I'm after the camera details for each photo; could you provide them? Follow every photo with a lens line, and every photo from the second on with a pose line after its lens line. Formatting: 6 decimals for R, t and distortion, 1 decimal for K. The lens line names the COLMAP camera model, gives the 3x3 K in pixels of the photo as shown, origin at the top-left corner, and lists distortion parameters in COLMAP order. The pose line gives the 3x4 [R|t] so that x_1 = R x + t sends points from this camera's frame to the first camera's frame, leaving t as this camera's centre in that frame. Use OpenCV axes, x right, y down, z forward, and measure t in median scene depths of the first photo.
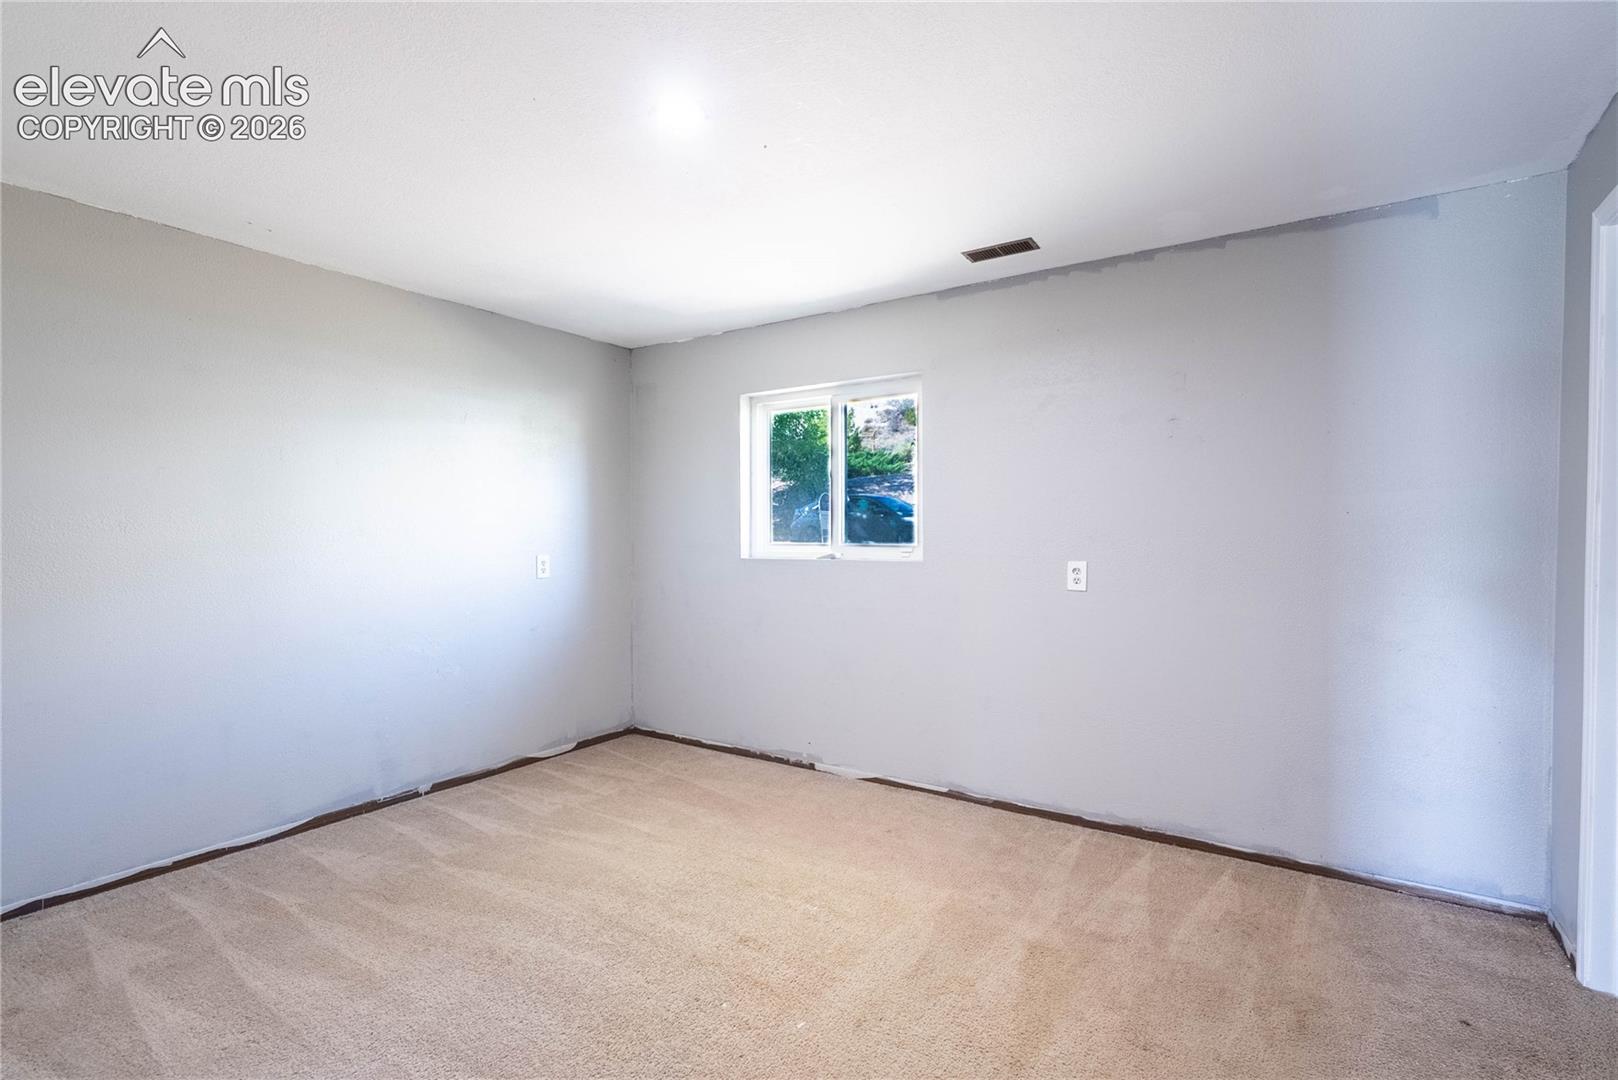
lens RADIAL K [[747.9, 0, 807.5], [0, 747.9, 543.0], [0, 0, 1]] dist [-0.007865, 0.000663]
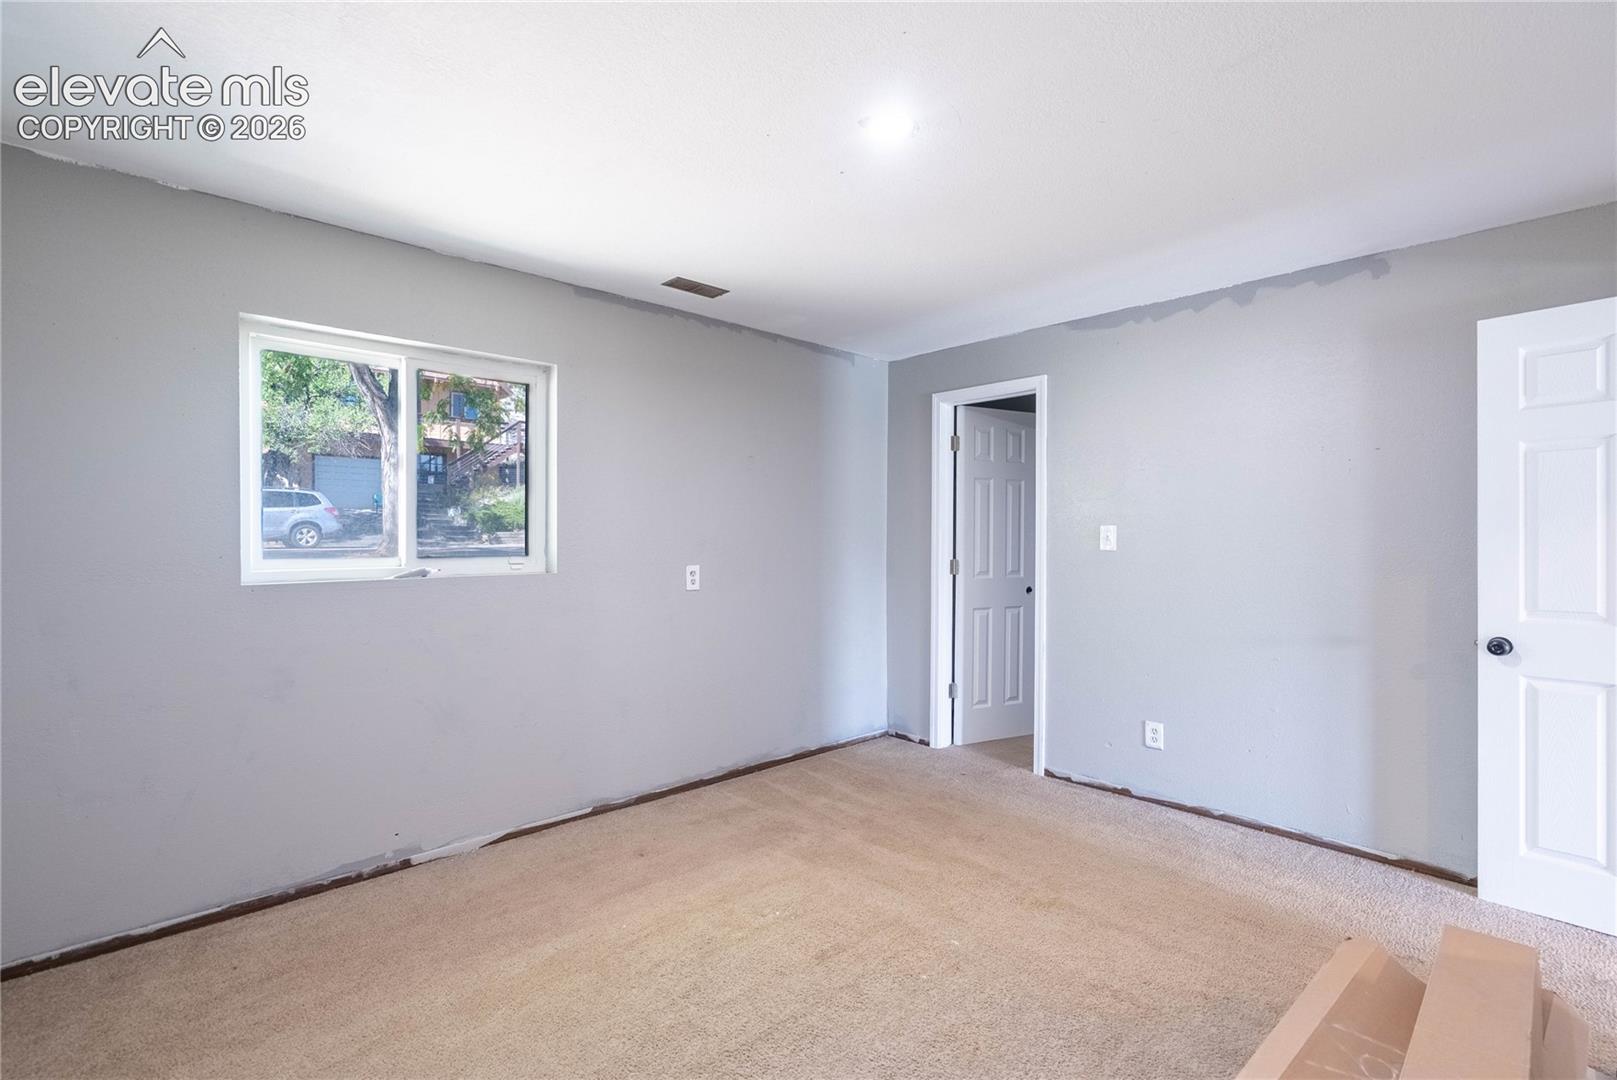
lens RADIAL K [[747.5, 0, 807.0], [0, 747.5, 543.0], [0, 0, 1]] dist [-0.007865, 0.000663]
pose [[0.222714, -0.008258, 0.974849, -0.747886], [0.009805, 0.999933, 0.006231, -0.016331], [-0.974835, 0.008170, 0.222780, 0.560190]]
